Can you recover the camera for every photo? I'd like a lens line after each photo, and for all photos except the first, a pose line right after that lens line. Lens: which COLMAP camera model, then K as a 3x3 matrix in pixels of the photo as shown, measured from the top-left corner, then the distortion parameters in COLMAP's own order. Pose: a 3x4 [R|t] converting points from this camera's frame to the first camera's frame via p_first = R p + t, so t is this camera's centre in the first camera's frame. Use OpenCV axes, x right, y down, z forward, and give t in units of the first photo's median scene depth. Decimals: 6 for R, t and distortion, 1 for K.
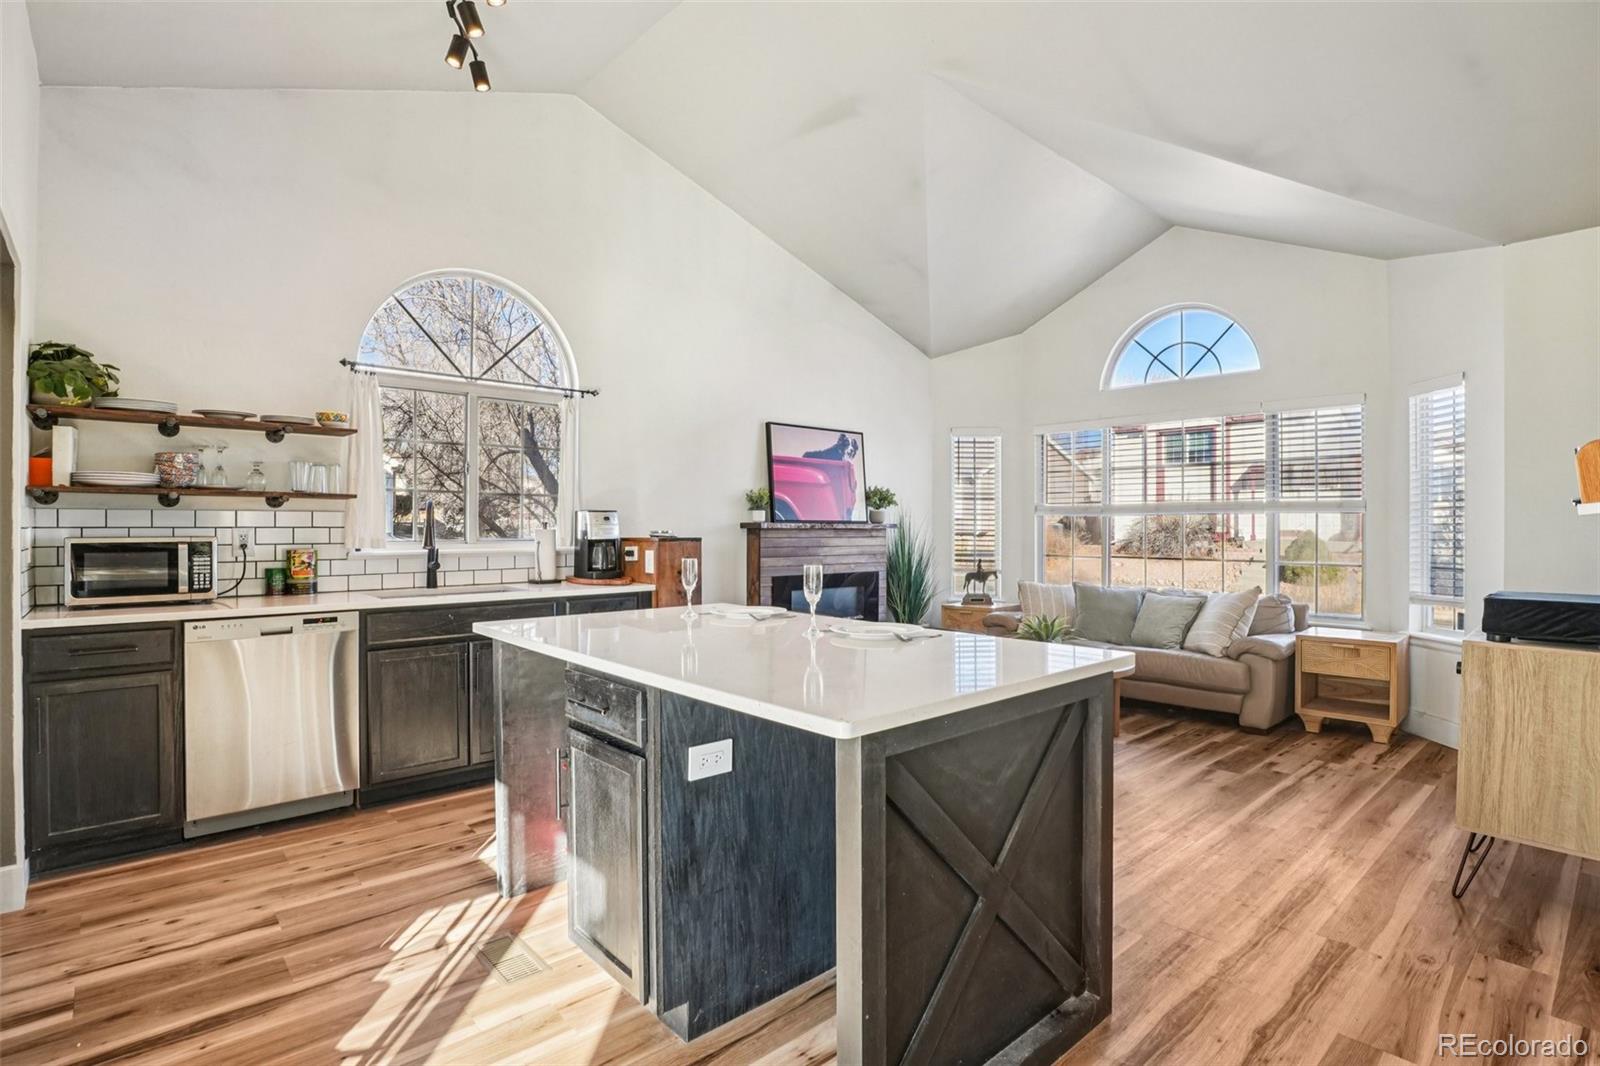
lens RADIAL K [[790.4, 0, 800.2], [0, 790.4, 525.8], [0, 0, 1]] dist [-0.046940, 0.010687]
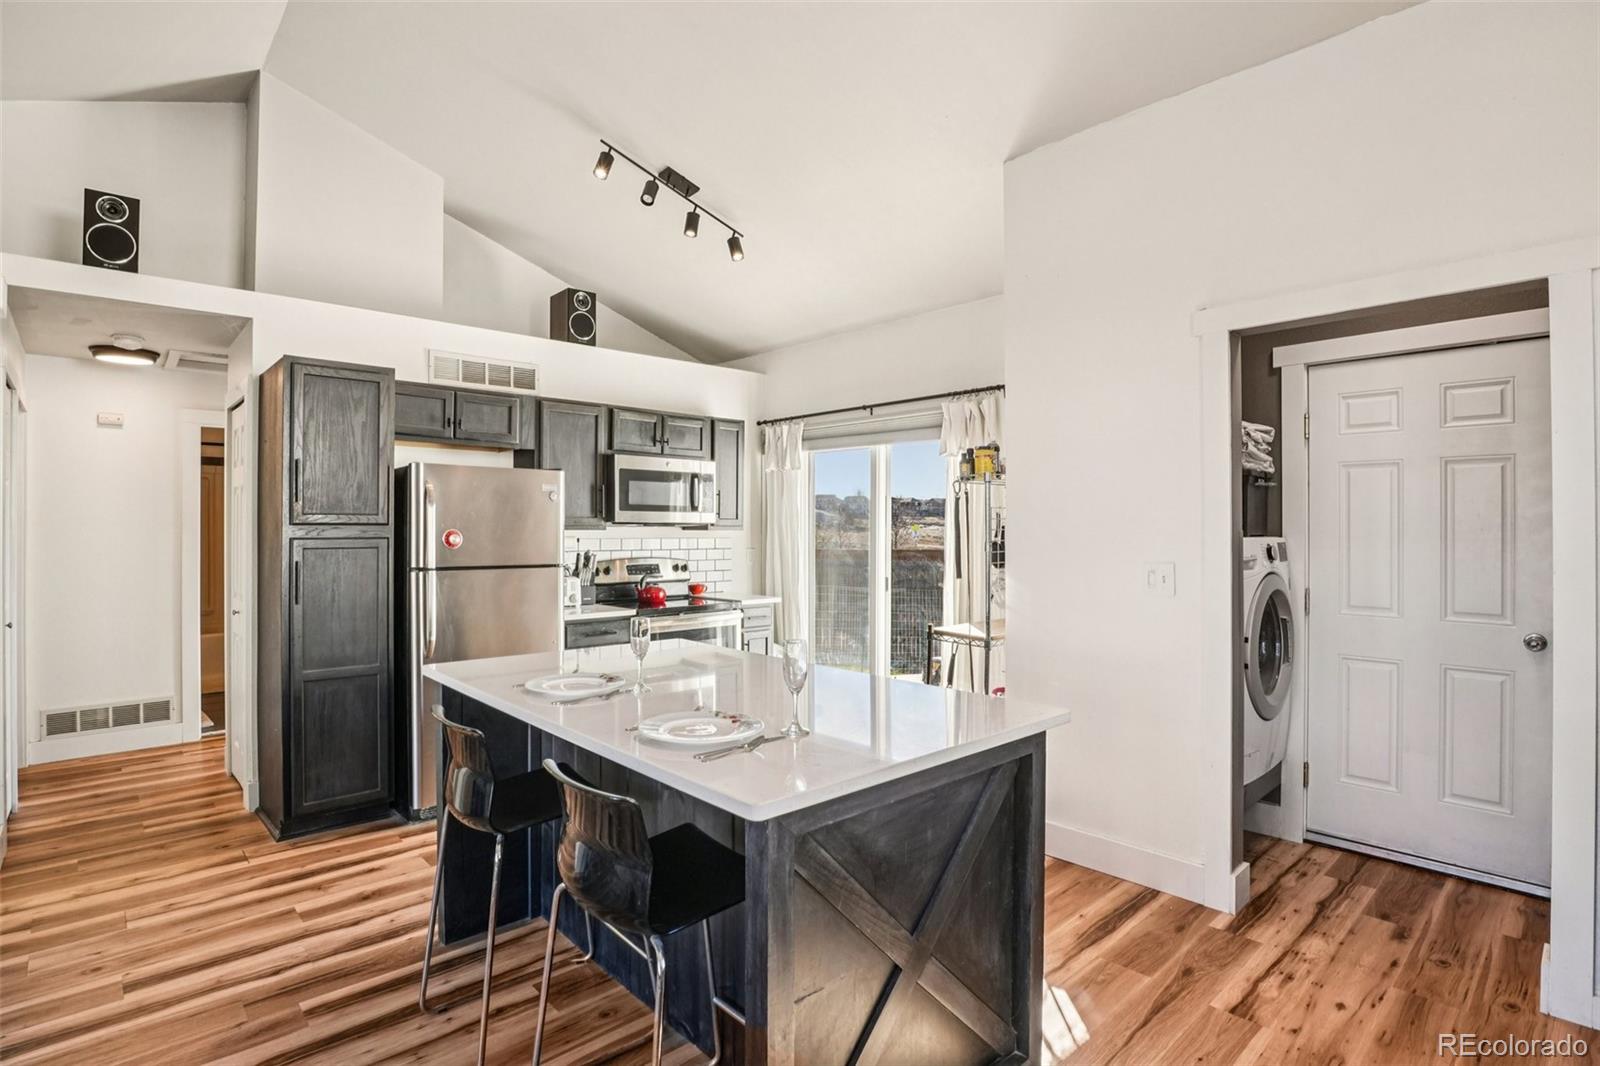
lens RADIAL K [[790.4, 0, 800.2], [0, 790.4, 525.8], [0, 0, 1]] dist [-0.046940, 0.010687]
pose [[-0.999913, 0.000286, -0.013179, -0.082331], [0.000335, 0.999993, -0.003706, -0.028897], [0.013178, -0.003710, -0.999906, 0.981114]]
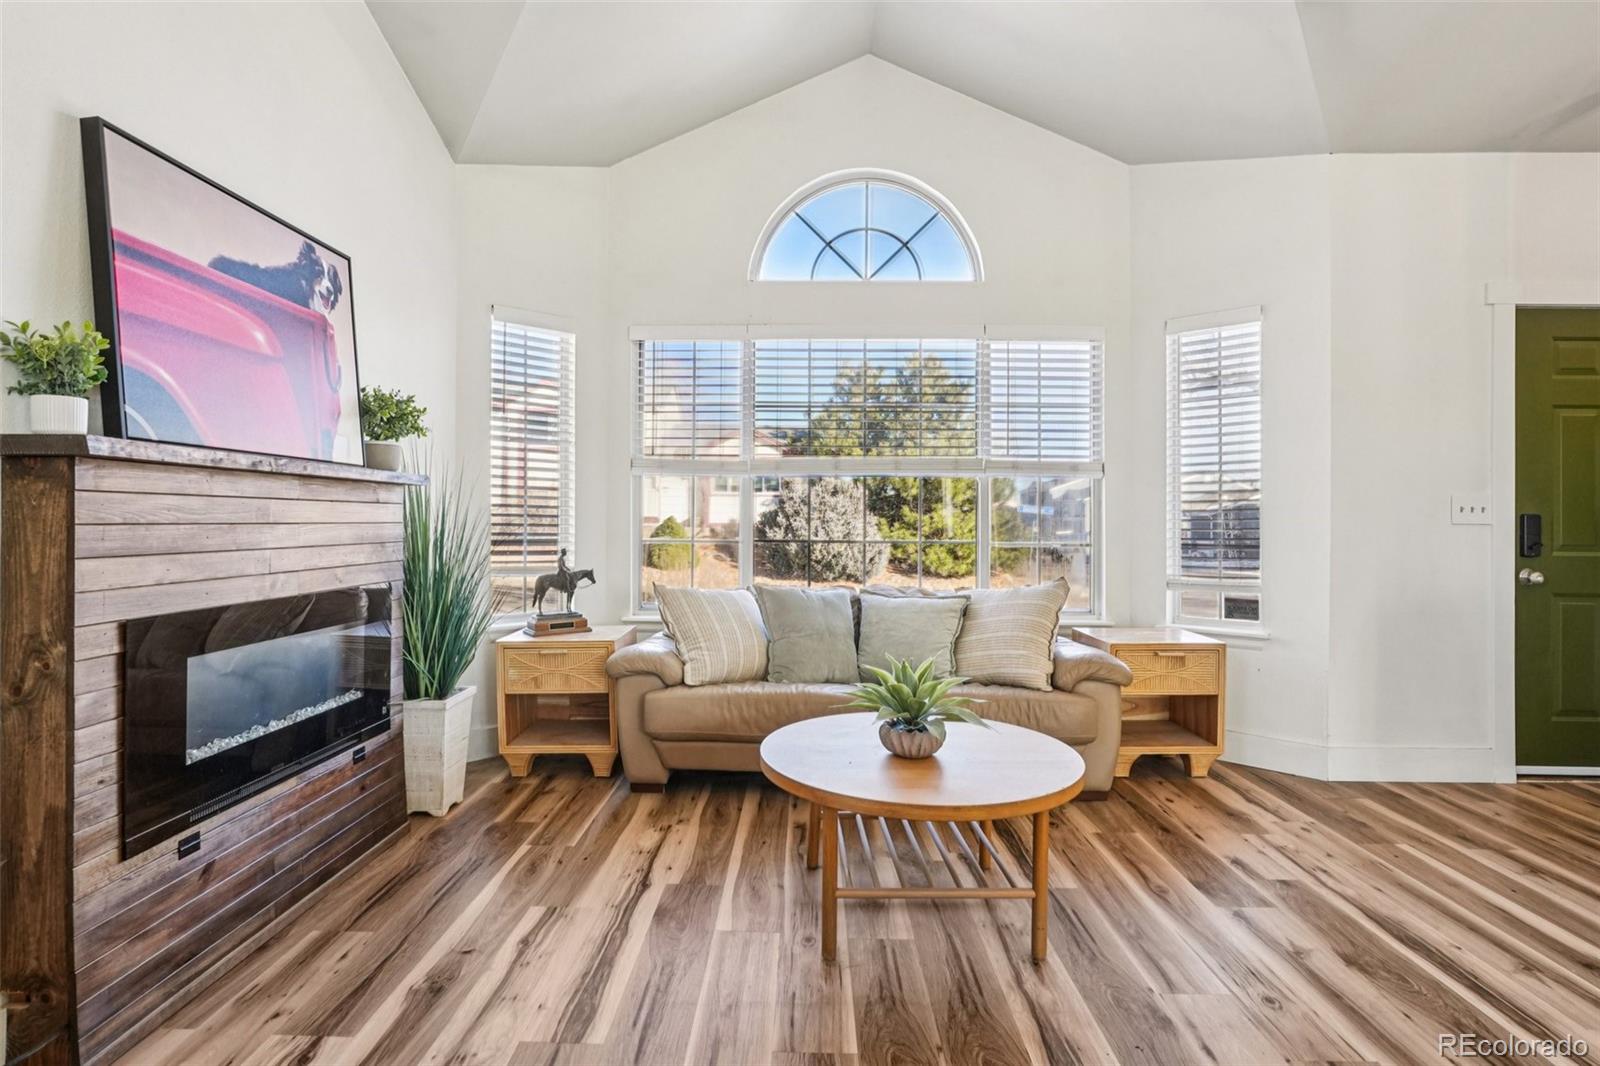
lens RADIAL K [[807.9, 0, 789.2], [0, 807.9, 512.4], [0, 0, 1]] dist [-0.012888, 0.000481]
pose [[0.685823, 0.008646, 0.727717, -0.096538], [-0.006415, 0.999962, -0.005835, 0.026880], [-0.727740, -0.000667, 0.685853, 0.709246]]
